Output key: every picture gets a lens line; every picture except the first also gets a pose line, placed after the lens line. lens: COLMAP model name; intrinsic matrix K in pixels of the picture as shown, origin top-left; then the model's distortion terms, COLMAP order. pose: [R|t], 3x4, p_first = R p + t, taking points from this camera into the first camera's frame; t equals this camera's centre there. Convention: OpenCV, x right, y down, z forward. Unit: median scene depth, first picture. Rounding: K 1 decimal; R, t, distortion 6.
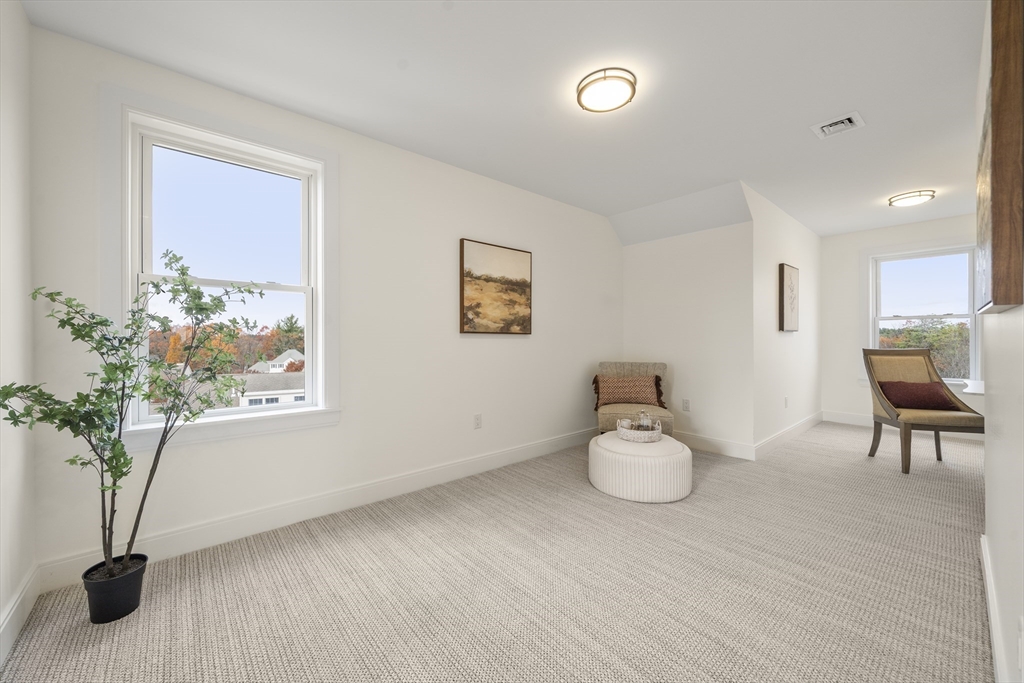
lens RADIAL K [[397.3, 0, 512.0], [0, 397.3, 341.5], [0, 0, 1]] dist [0.000093, 0.000060]
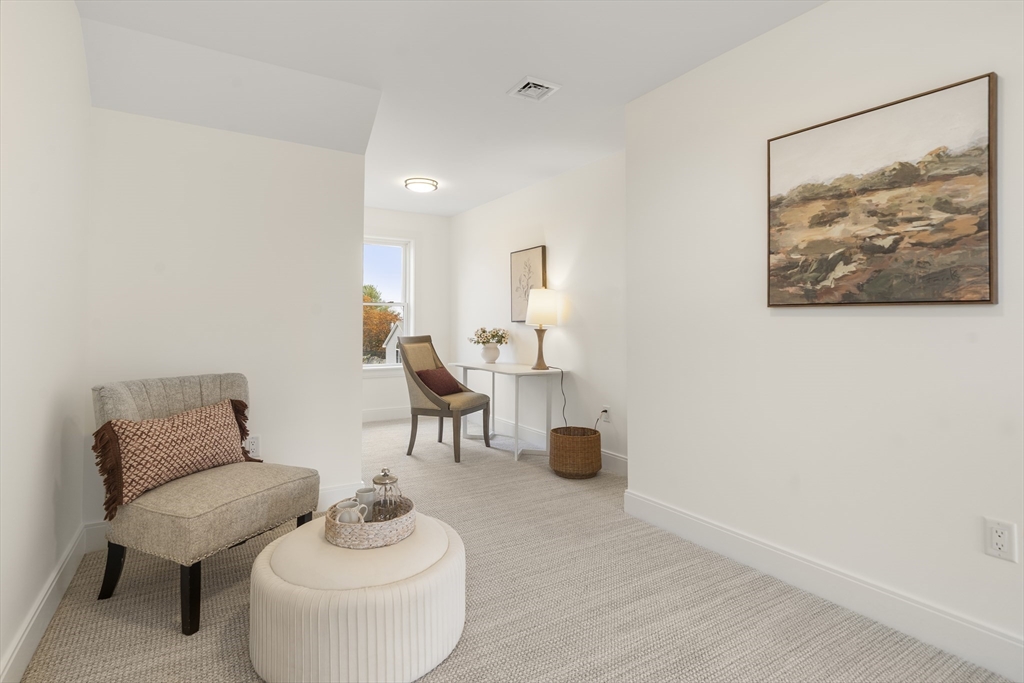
lens RADIAL K [[506.7, 0, 512.1], [0, 506.7, 325.2], [0, 0, 1]] dist [-0.001701, -0.000096]
pose [[0.172531, 0.000923, 0.985004, -0.210621], [0.006134, 0.999979, -0.002011, -0.003347], [-0.984985, 0.006389, 0.172521, 0.610759]]
